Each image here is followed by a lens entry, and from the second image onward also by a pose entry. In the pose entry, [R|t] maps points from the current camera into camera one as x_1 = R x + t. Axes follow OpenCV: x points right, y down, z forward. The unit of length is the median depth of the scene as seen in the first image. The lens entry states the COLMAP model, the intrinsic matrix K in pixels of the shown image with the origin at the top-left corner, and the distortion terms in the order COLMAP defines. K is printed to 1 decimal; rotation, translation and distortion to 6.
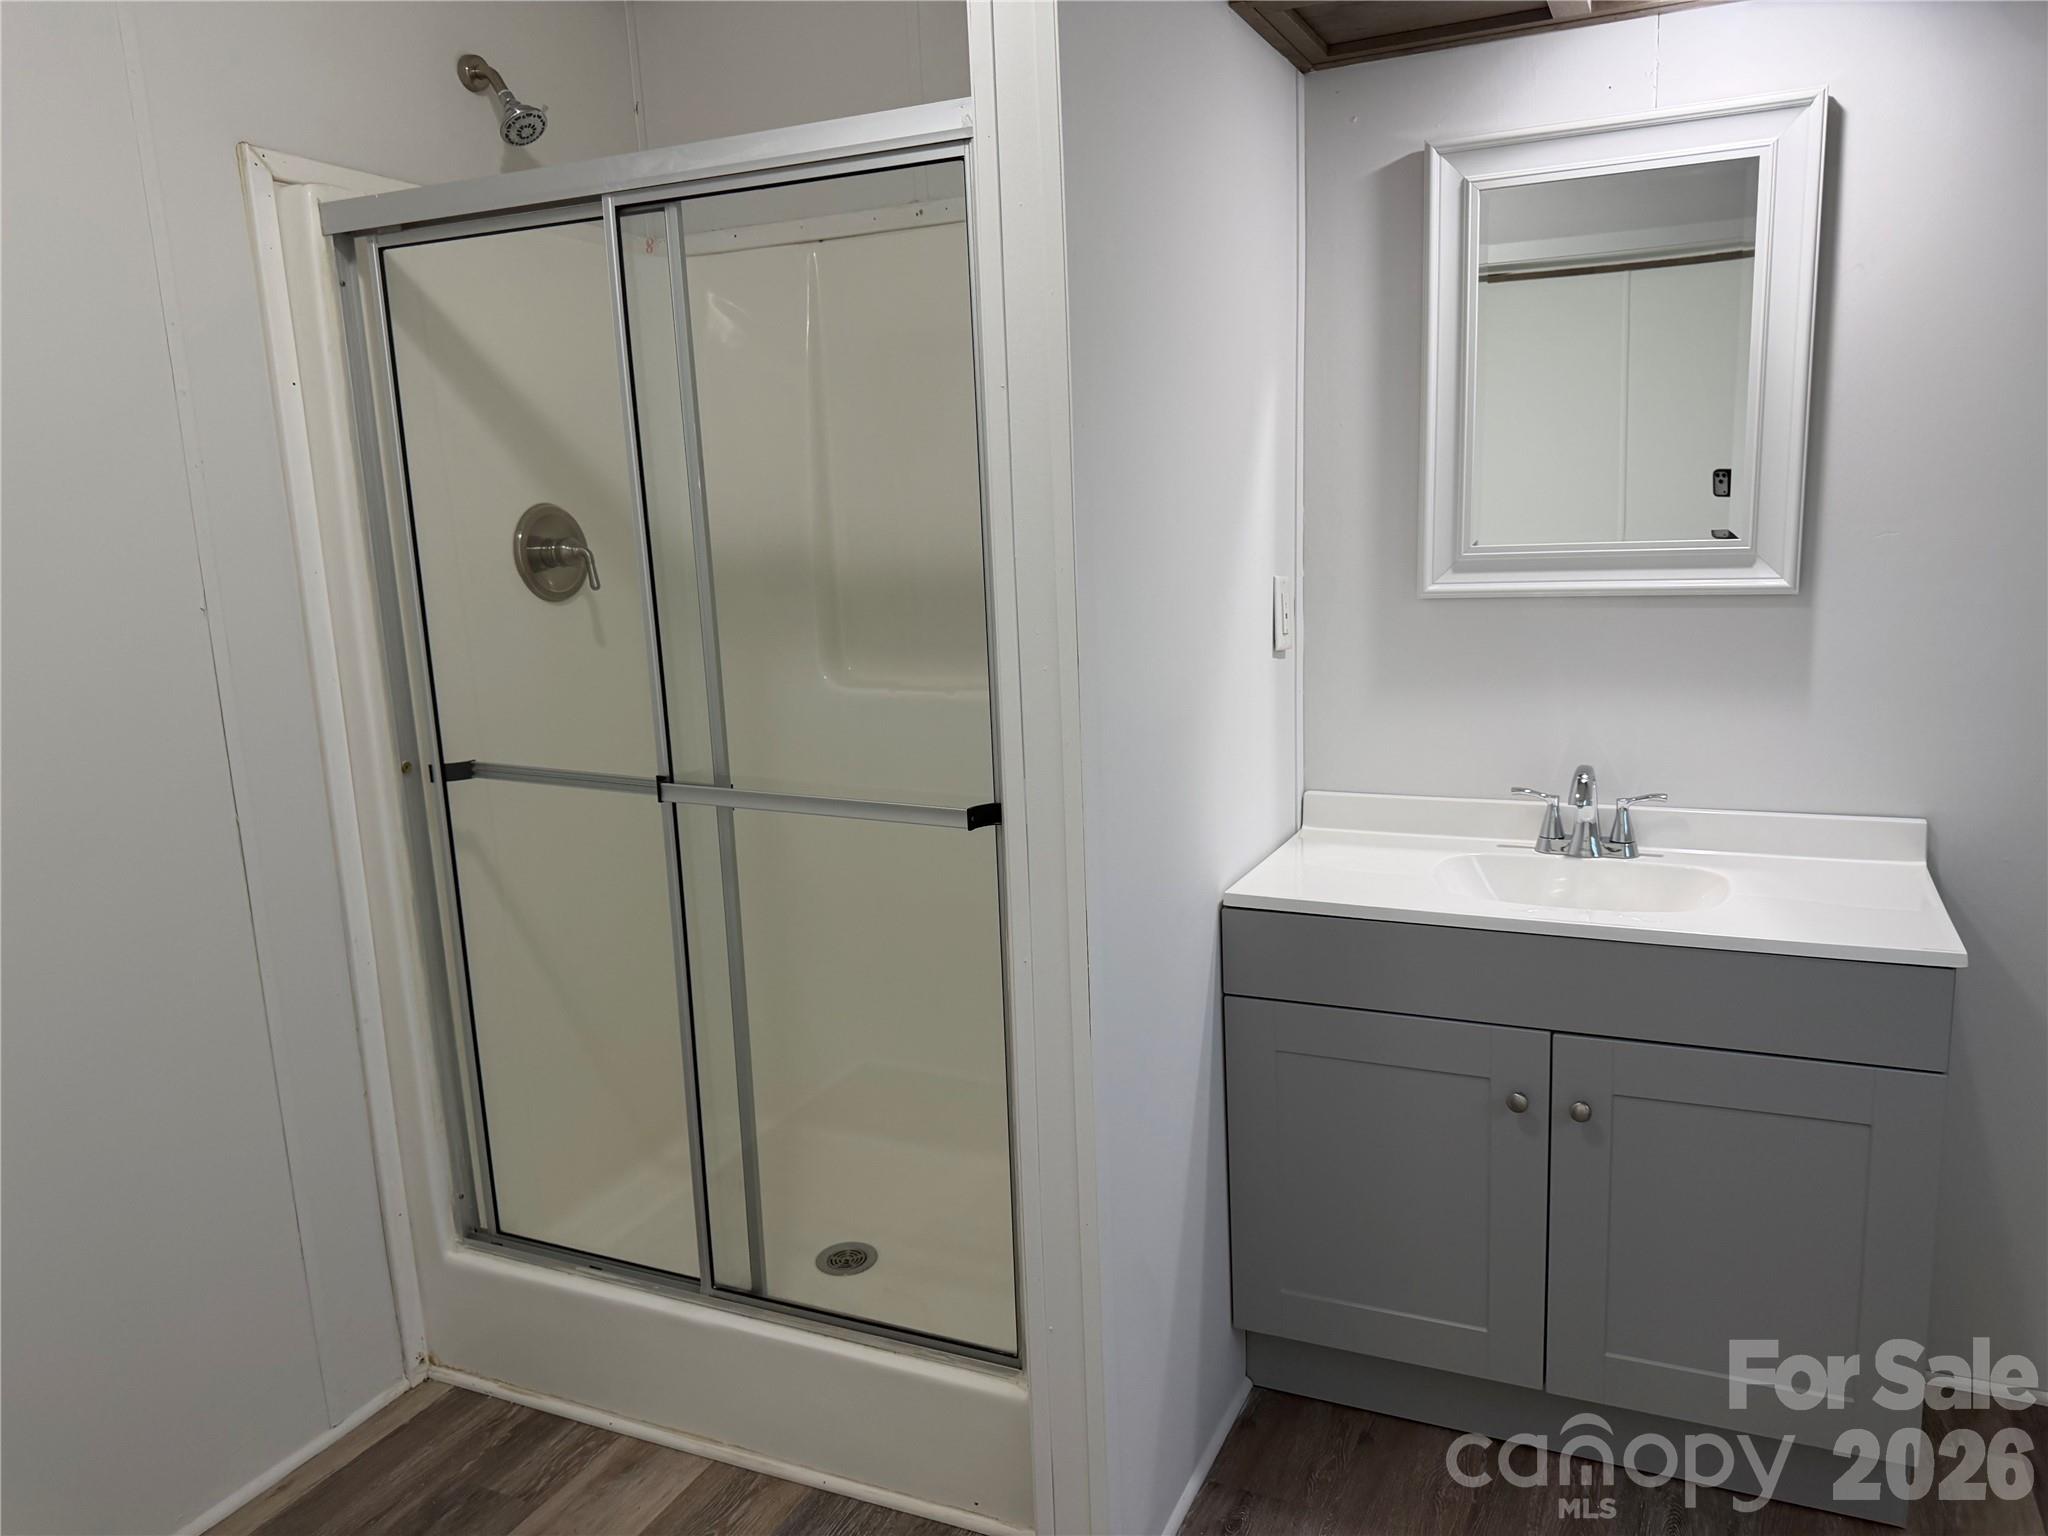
lens RADIAL K [[1450.3, 0, 1024.0], [0, 1450.3, 768.0], [0, 0, 1]] dist [-0.000692, 0.001067]
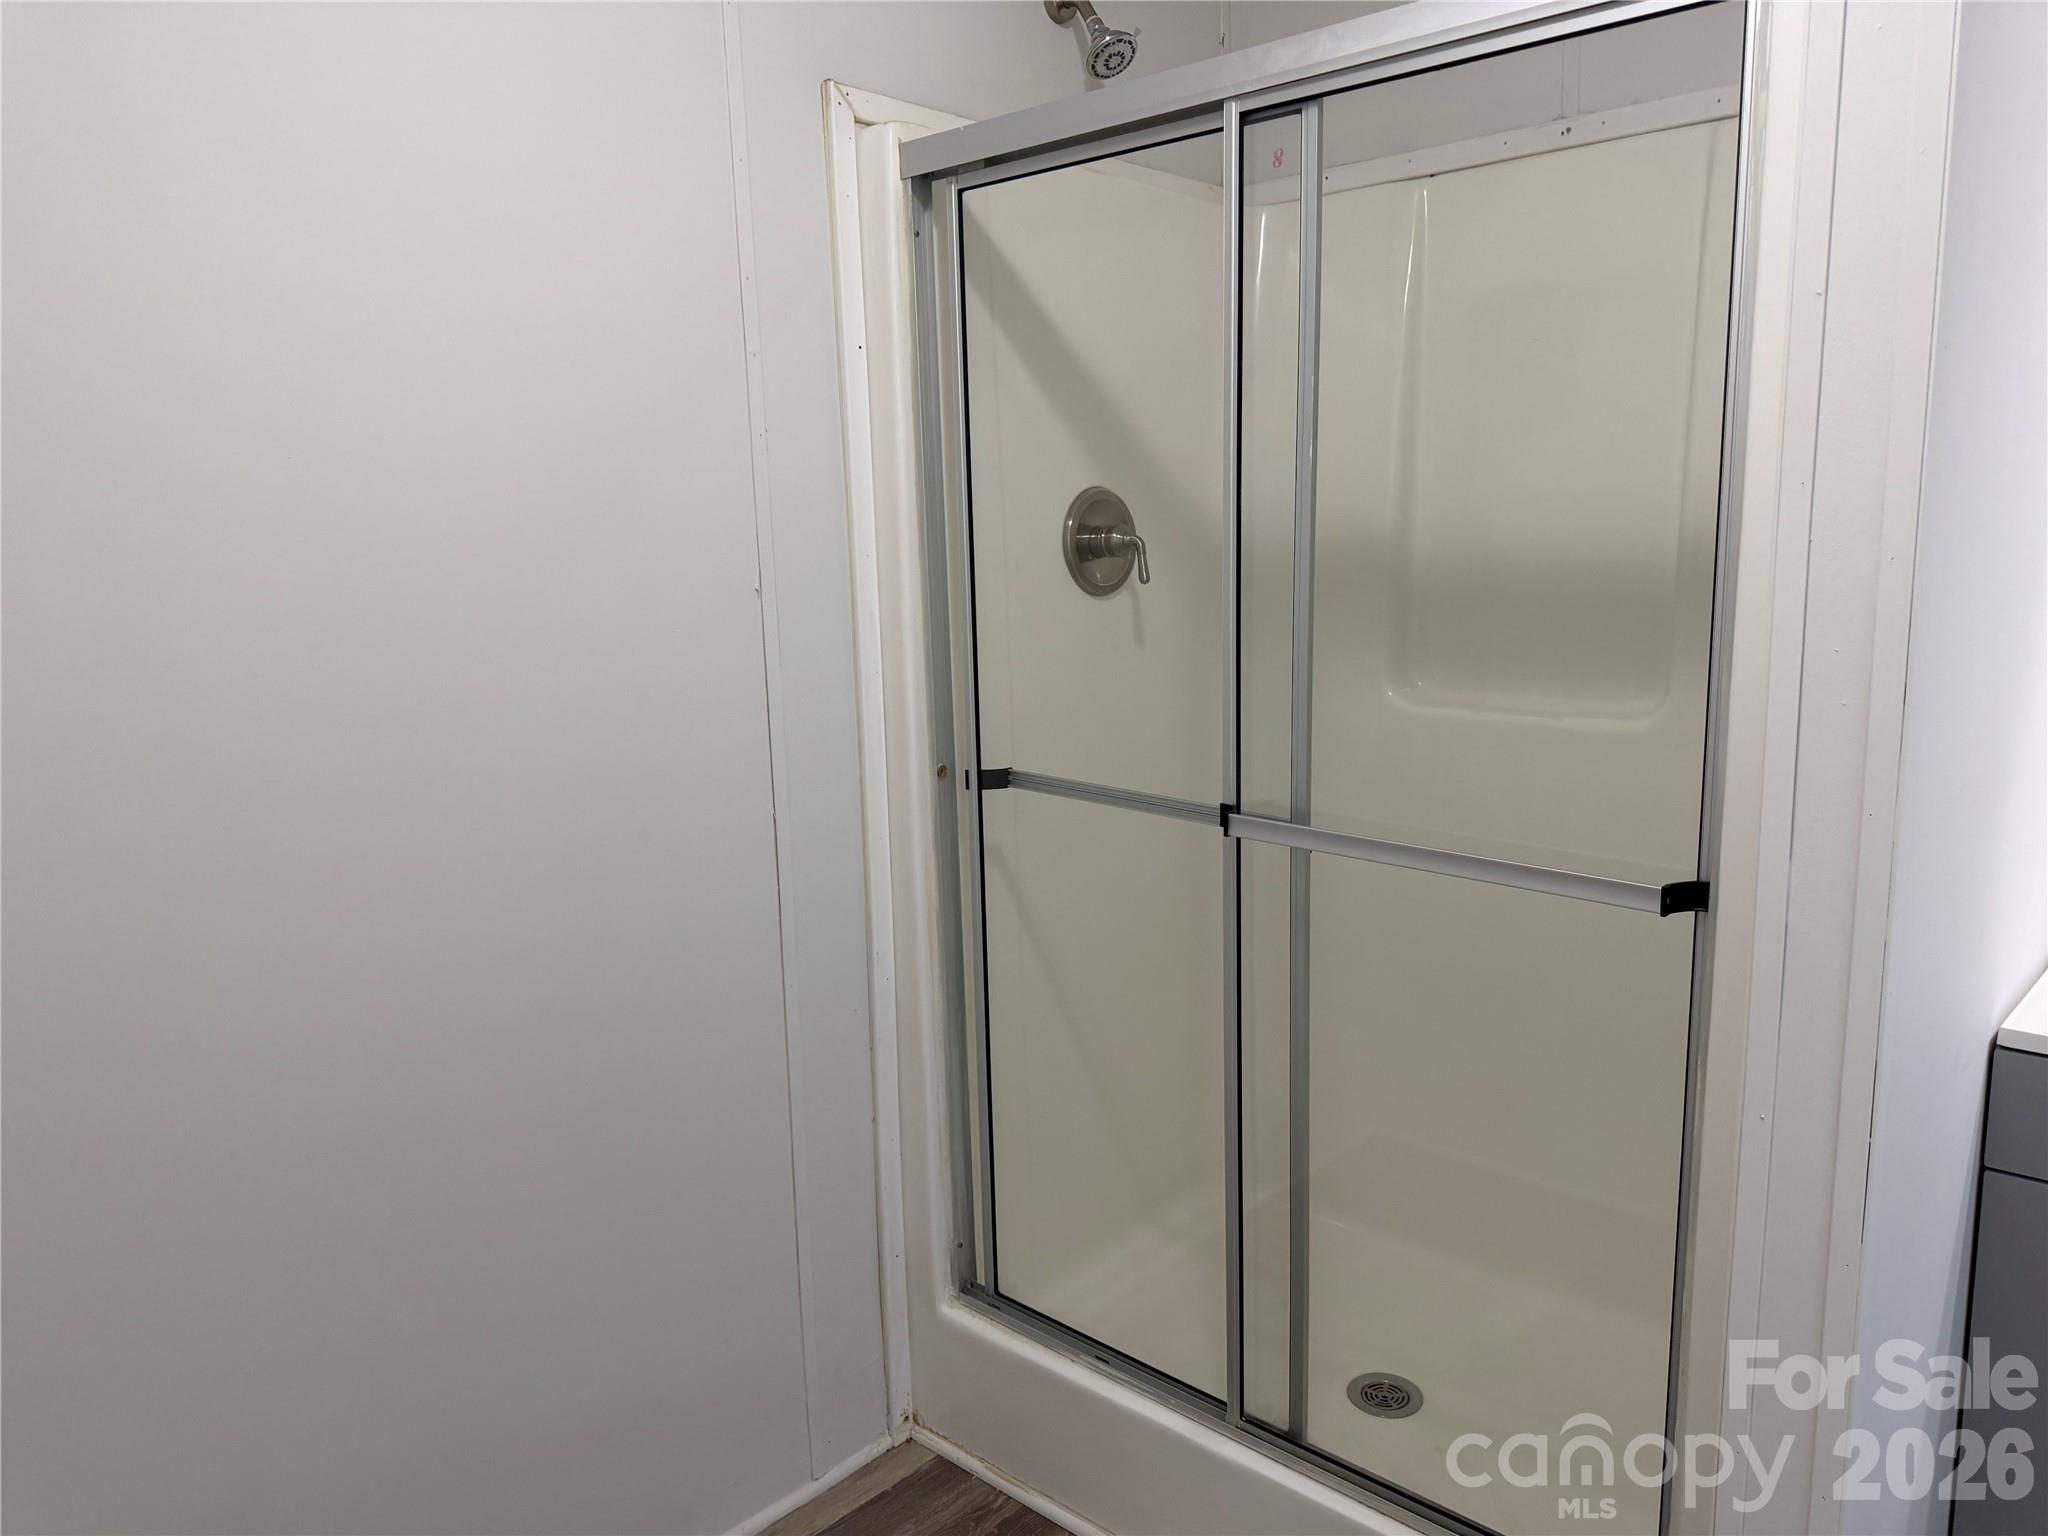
lens RADIAL K [[1435.6, 0, 1018.2], [0, 1435.6, 776.9], [0, 0, 1]] dist [0.074481, -0.108067]
pose [[0.949850, 0.072104, -0.304278, -0.105898], [-0.072165, 0.997331, 0.011063, -0.010151], [0.304264, 0.011450, 0.952519, 0.155897]]
